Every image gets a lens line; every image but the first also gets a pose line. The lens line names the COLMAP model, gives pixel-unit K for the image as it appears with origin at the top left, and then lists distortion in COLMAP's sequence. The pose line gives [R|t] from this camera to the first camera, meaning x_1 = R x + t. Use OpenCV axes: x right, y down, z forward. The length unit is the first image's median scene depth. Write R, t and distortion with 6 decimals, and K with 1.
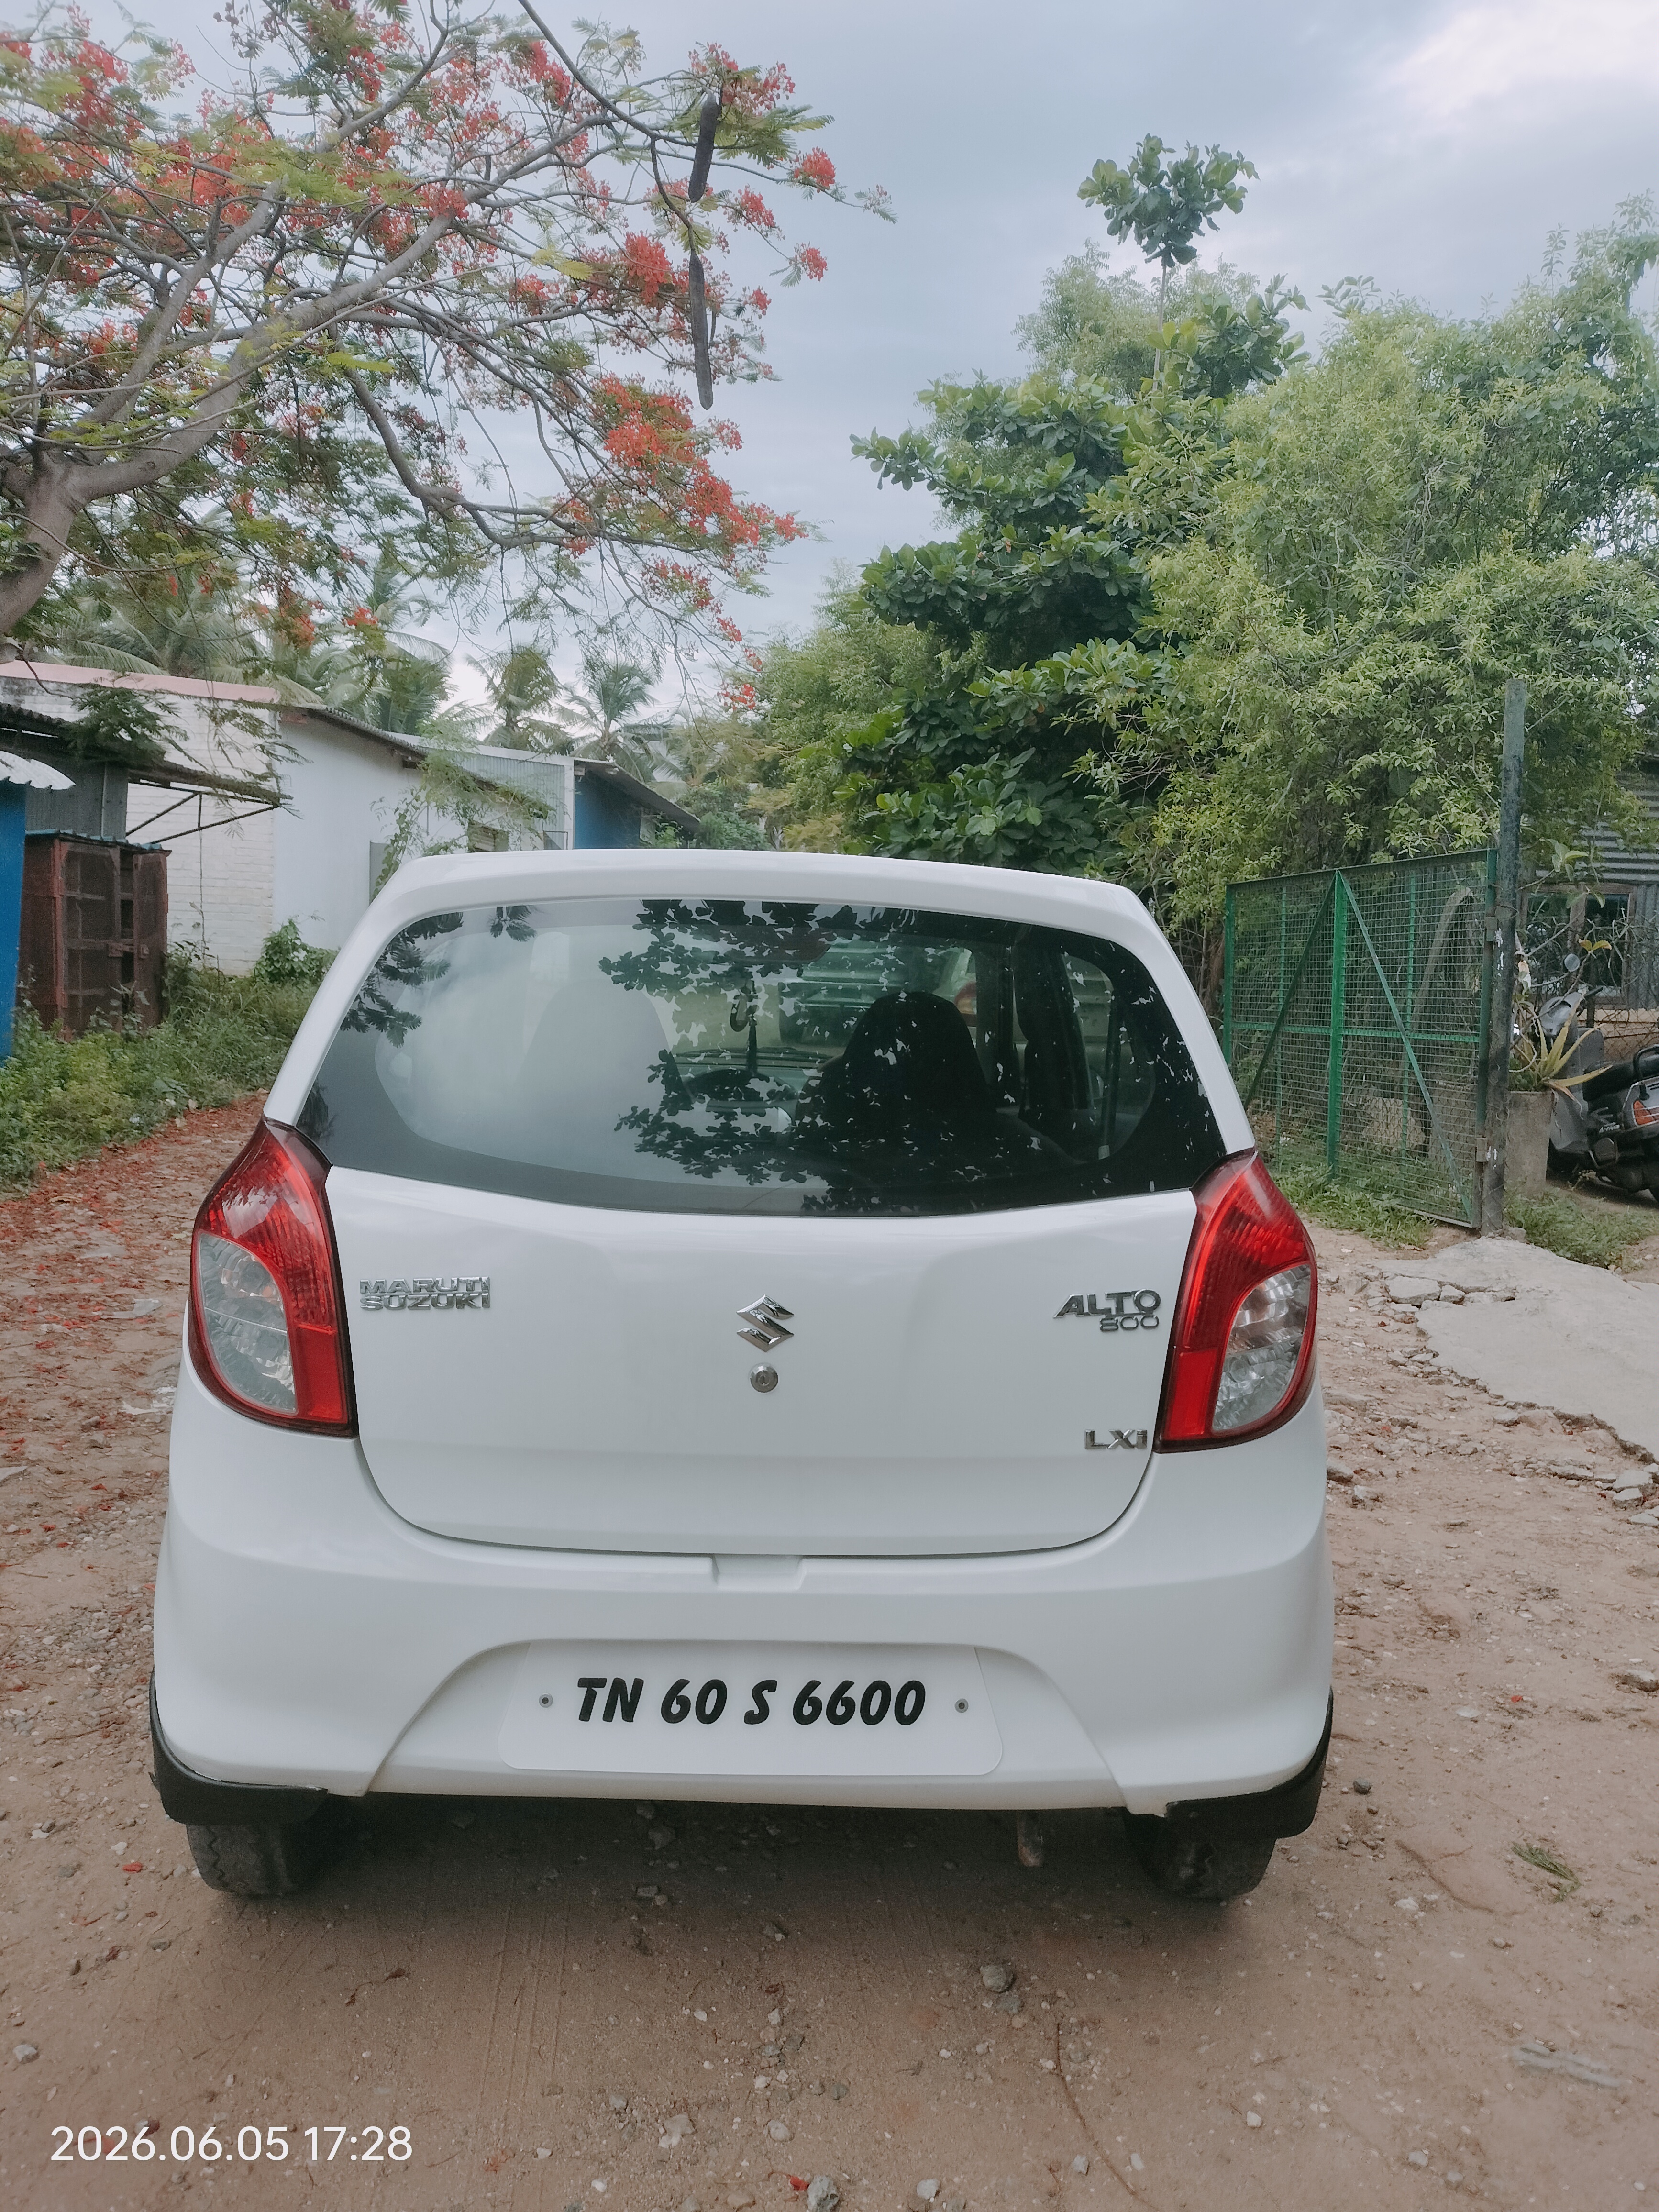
lens RADIAL K [[1700.2, 0, 852.8], [0, 1700.2, 1093.4], [0, 0, 1]] dist [0.029986, -0.039688]
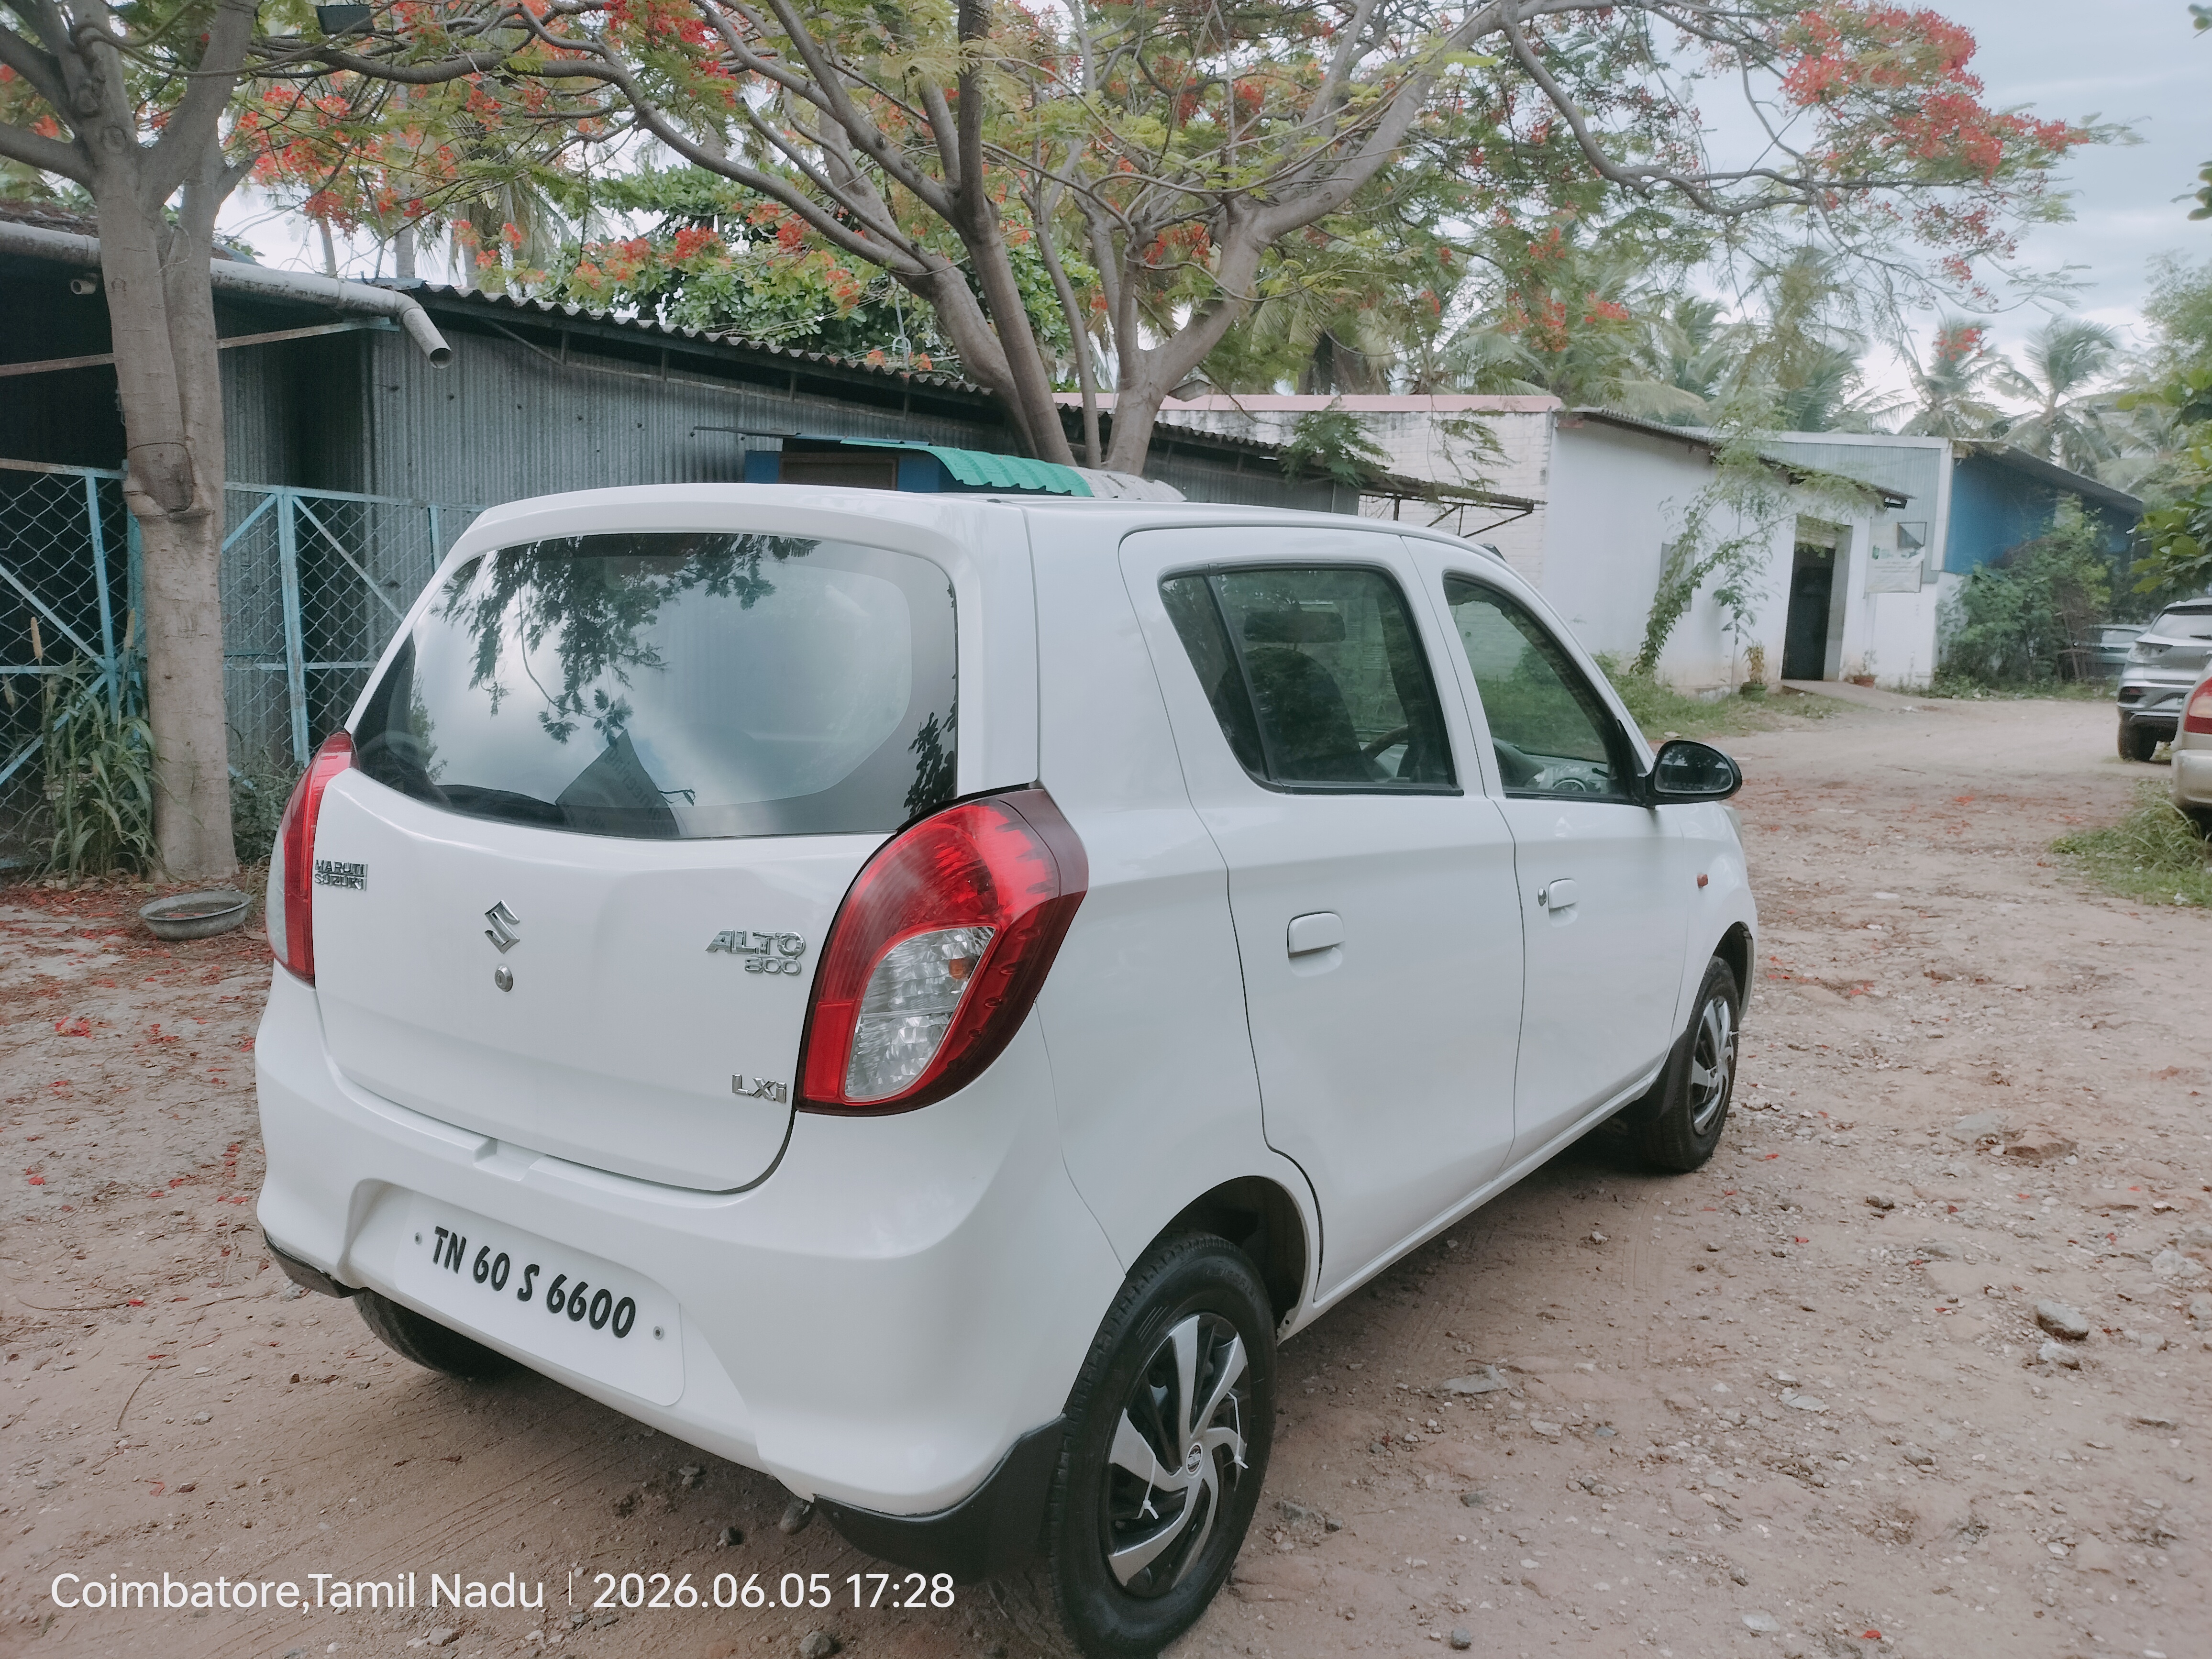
lens RADIAL K [[1700.2, 0, 1125.1], [0, 1700.2, 834.2], [0, 0, 1]] dist [0.029986, -0.039688]
pose [[0.782831, 0.058697, -0.619460, 0.875974], [-0.048856, 0.998265, 0.032850, 0.022396], [0.620314, 0.004548, 0.784341, 0.386294]]
